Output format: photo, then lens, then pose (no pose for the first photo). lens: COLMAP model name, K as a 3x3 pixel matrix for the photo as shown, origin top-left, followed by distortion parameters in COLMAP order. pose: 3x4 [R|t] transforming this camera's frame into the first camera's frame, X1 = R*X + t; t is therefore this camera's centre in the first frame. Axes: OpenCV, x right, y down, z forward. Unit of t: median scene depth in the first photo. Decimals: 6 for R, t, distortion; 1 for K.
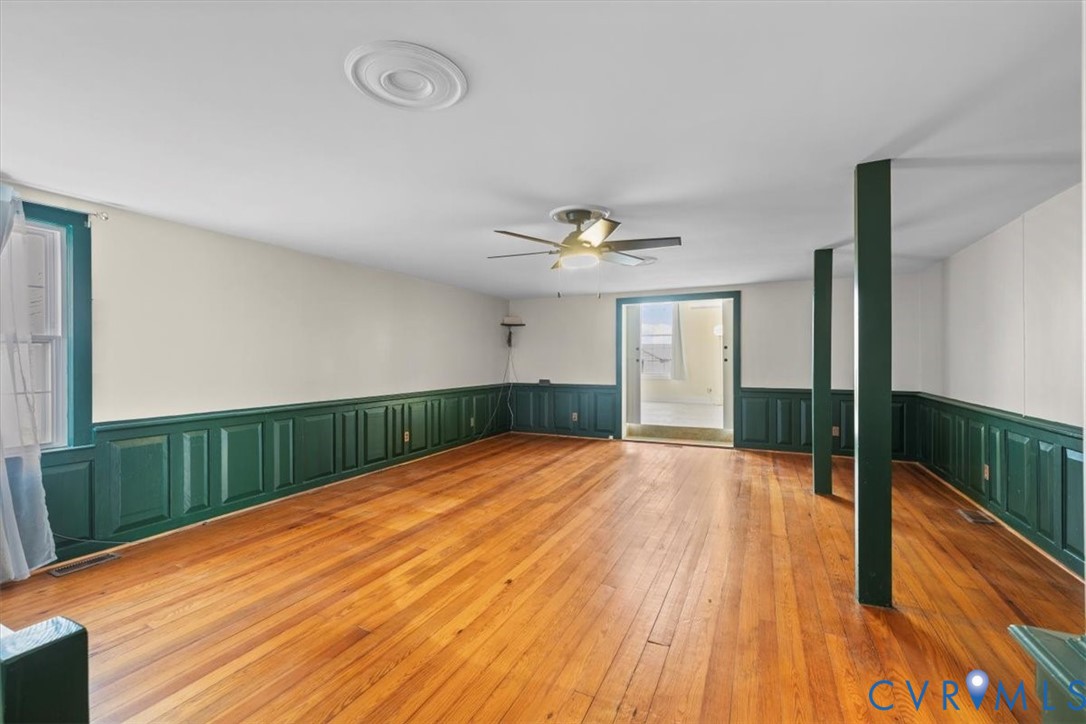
lens RADIAL K [[456.6, 0, 545.0], [0, 456.6, 359.2], [0, 0, 1]] dist [0.000461, 0.000097]
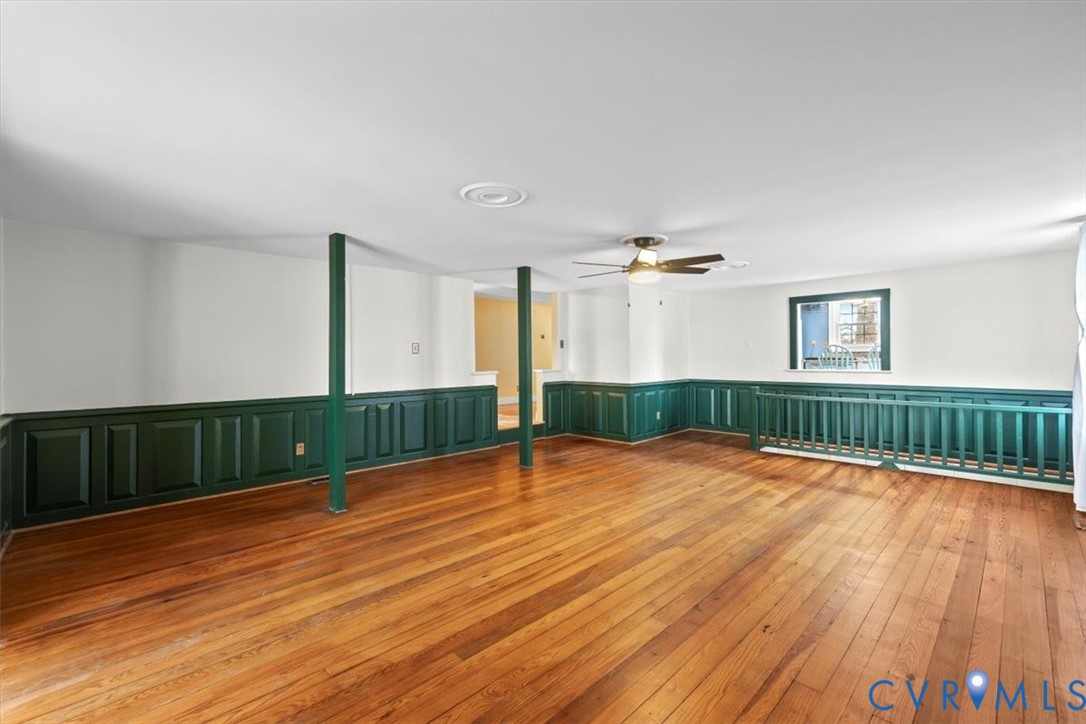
lens RADIAL K [[456.6, 0, 545.0], [0, 456.6, 359.2], [0, 0, 1]] dist [0.000461, 0.000097]
pose [[-0.935531, 0.005847, 0.353196, -0.100570], [0.005616, 0.999983, -0.001681, 0.014500], [-0.353200, 0.000411, -0.935548, 2.087411]]
